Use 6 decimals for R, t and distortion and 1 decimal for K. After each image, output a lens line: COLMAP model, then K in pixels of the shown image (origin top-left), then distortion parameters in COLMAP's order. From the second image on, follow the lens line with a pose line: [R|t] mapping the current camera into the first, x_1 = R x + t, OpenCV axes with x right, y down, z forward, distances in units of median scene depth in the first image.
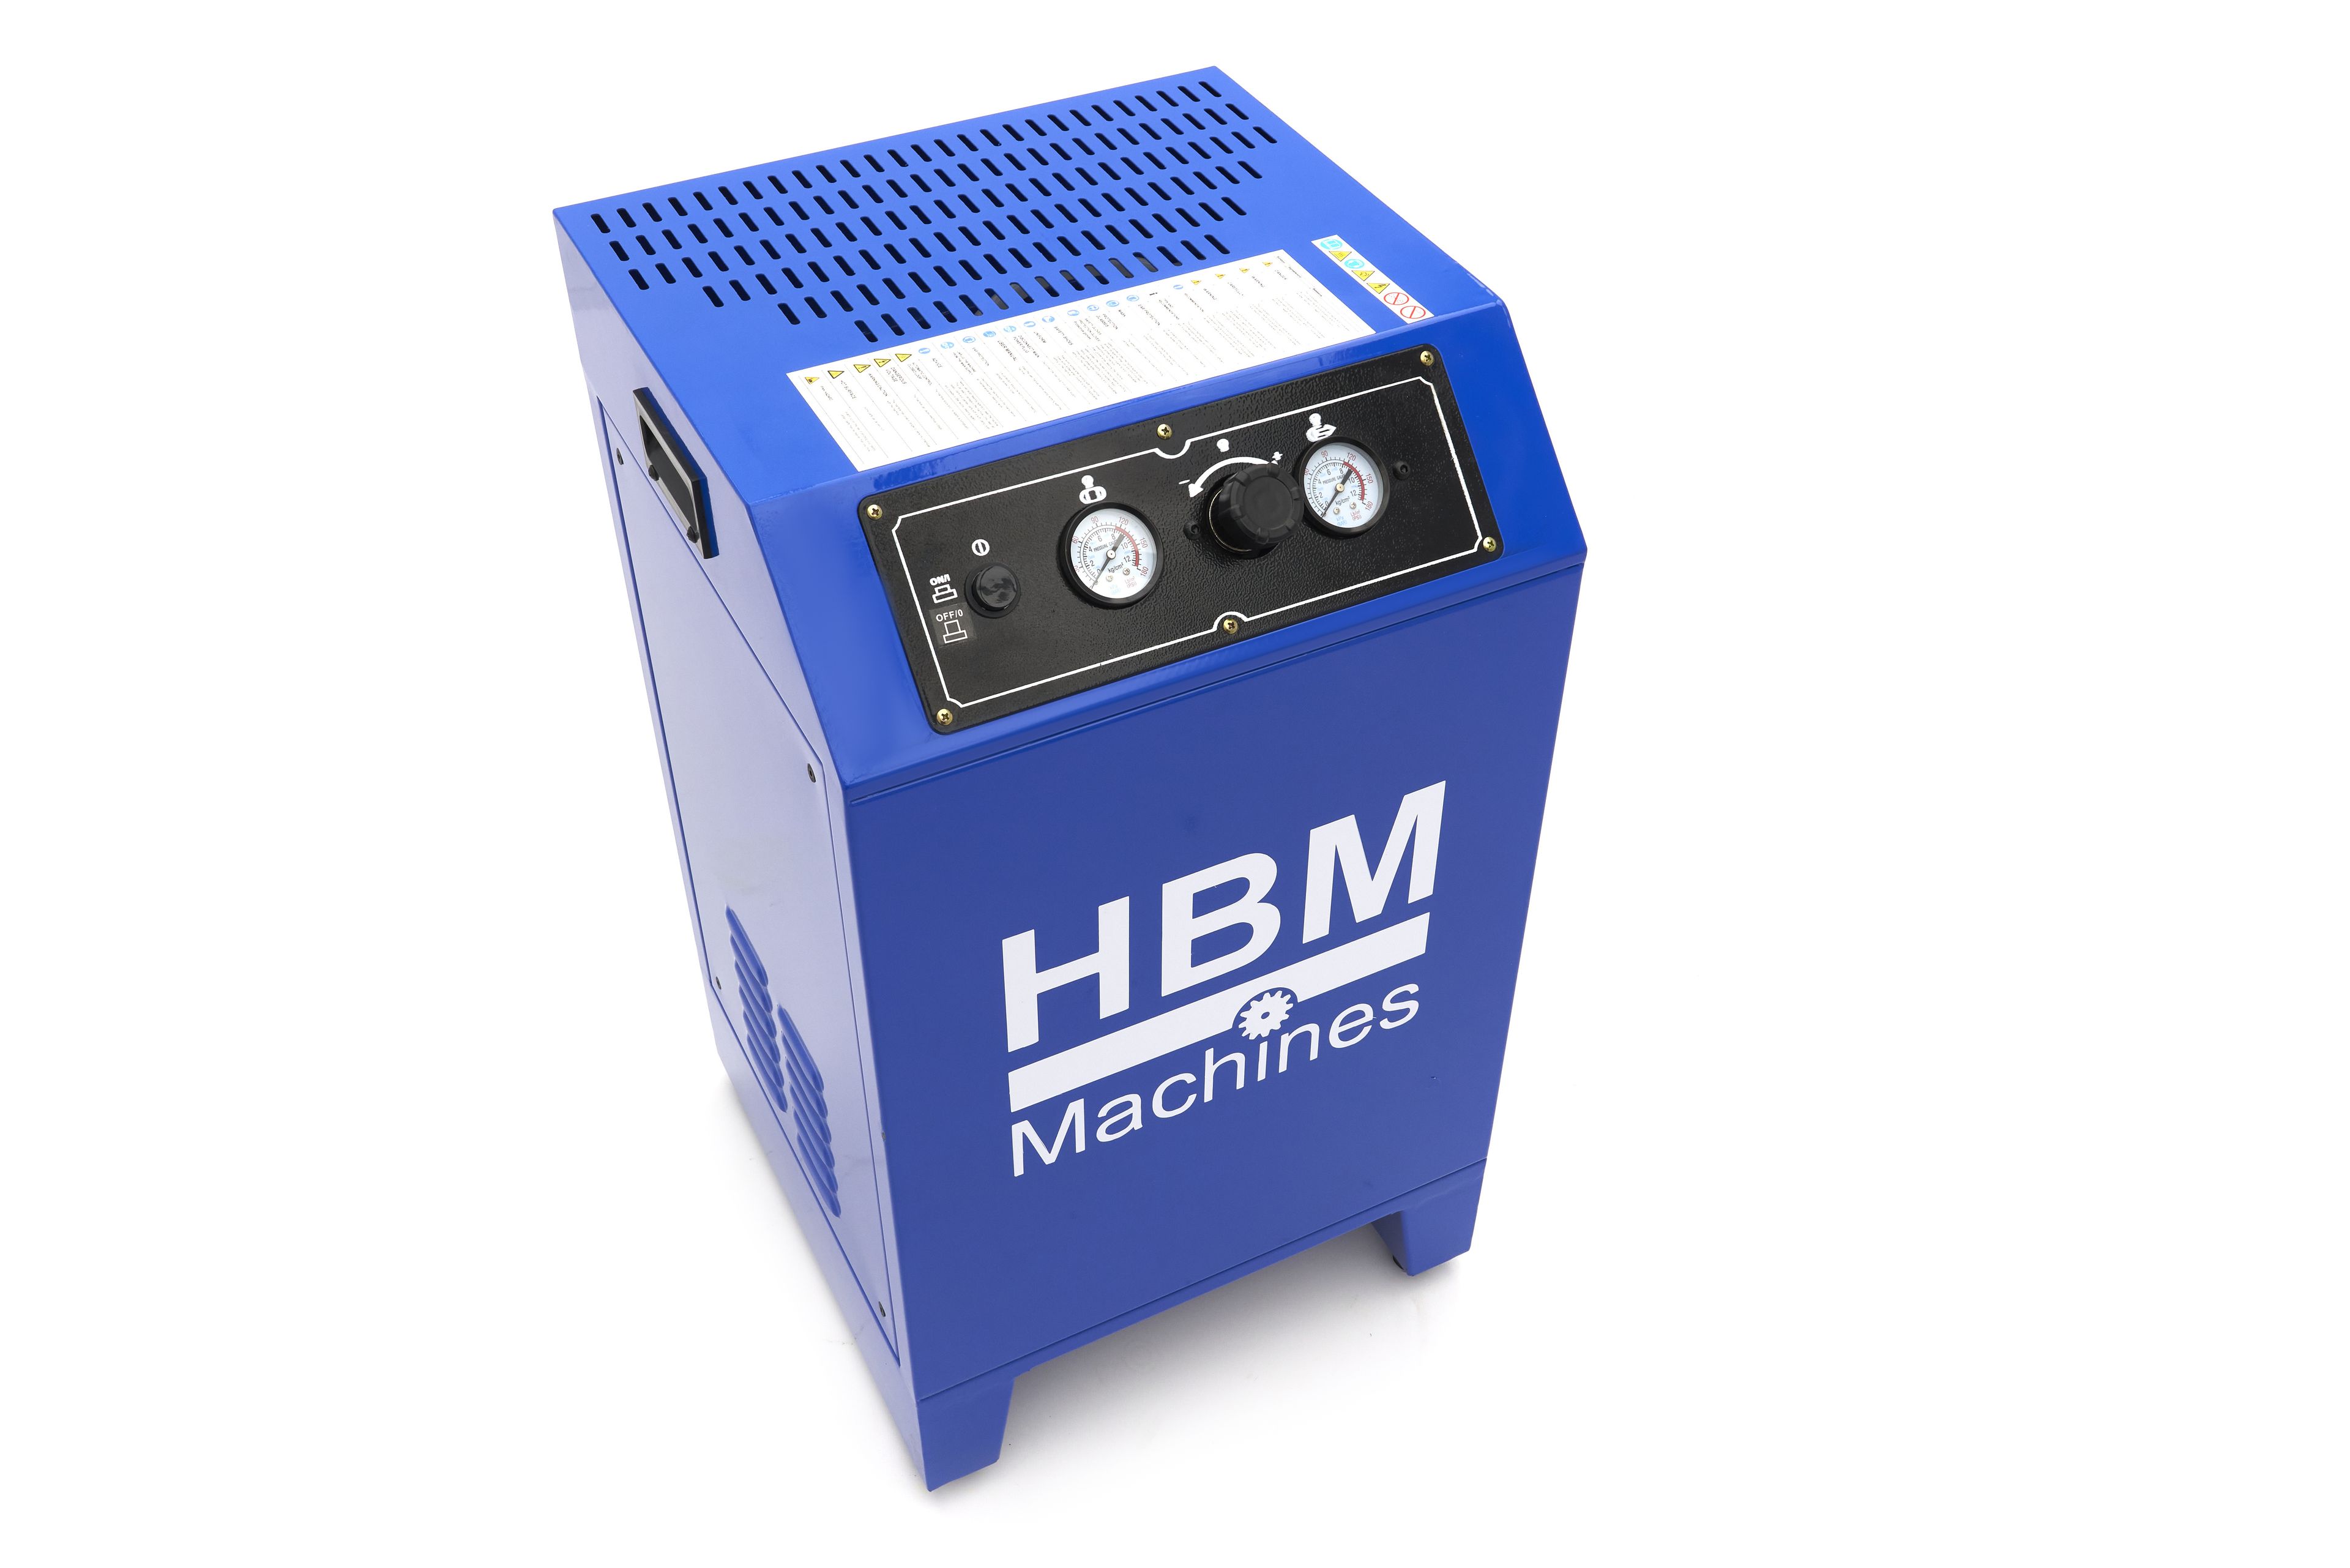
lens RADIAL K [[2241.7, 0, 1175.0], [0, 2241.7, 784.0], [0, 0, 1]] dist [-0.002186, 0.000050]
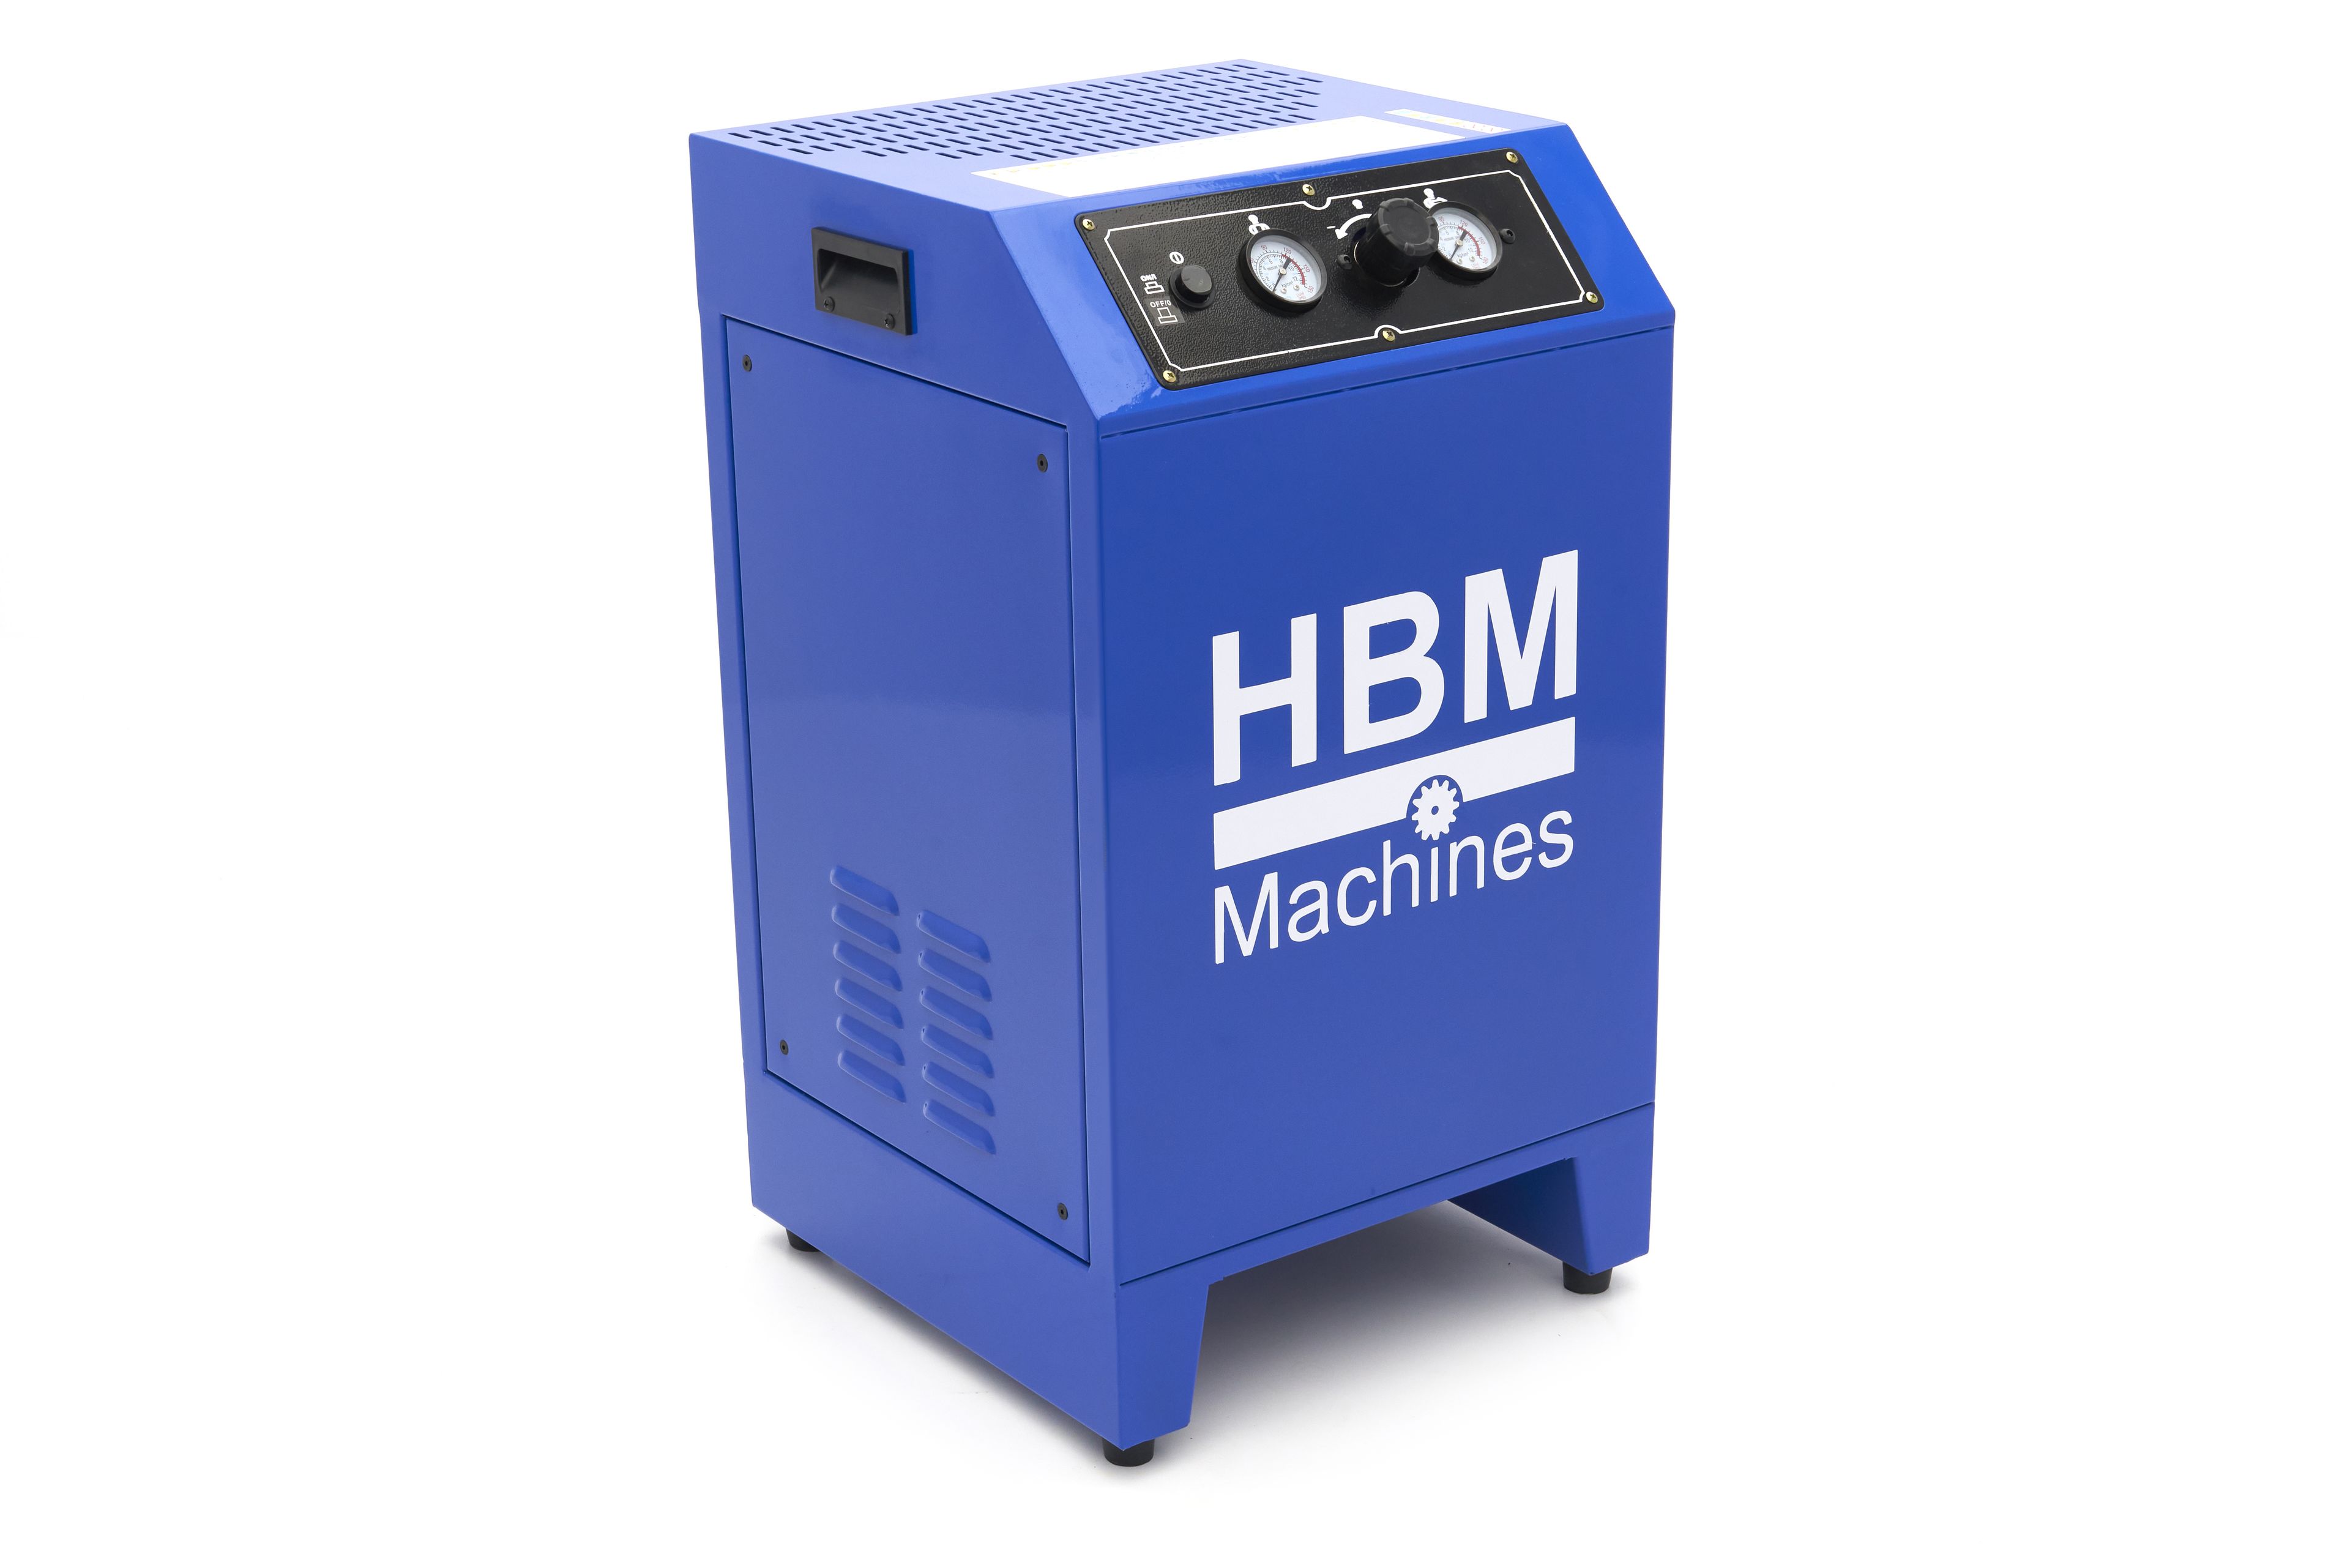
lens RADIAL K [[3959.2, 0, 1175.0], [0, 3959.2, 784.0], [0, 0, 1]] dist [0.008385, 0.000479]
pose [[0.987484, -0.076785, 0.137766, -0.335943], [0.124198, 0.916959, -0.379158, 0.790873], [-0.097212, 0.391523, 0.915019, -0.657563]]
